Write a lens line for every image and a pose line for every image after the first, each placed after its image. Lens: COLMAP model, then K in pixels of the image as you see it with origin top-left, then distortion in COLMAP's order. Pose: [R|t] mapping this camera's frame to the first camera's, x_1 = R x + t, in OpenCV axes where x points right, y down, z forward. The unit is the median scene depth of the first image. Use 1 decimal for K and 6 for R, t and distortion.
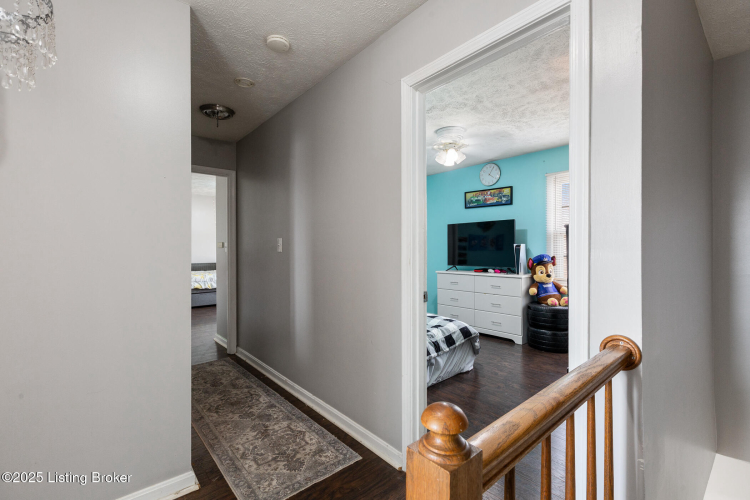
lens RADIAL K [[335.0, 0, 374.0], [0, 335.0, 250.3], [0, 0, 1]] dist [0.002301, -0.001272]
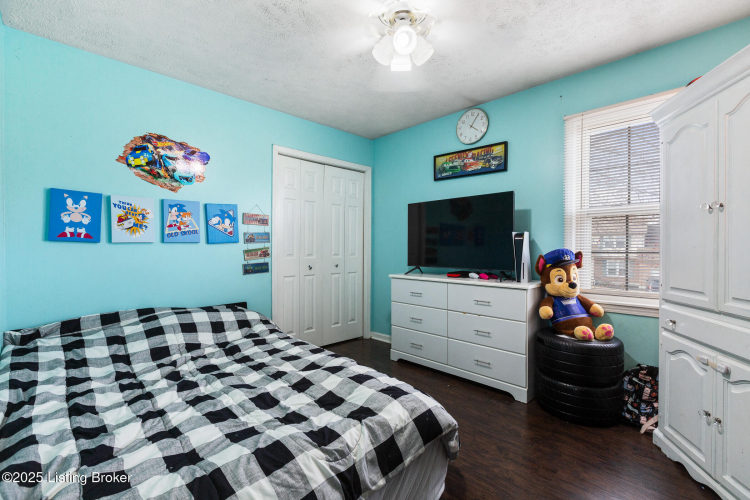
lens RADIAL K [[335.0, 0, 375.4], [0, 335.0, 250.0], [0, 0, 1]] dist [0.002301, -0.001272]
pose [[0.996602, 0.006368, 0.082124, 0.122769], [-0.006809, 0.999964, 0.005095, 0.012706], [-0.082088, -0.005637, 0.996609, 0.419414]]
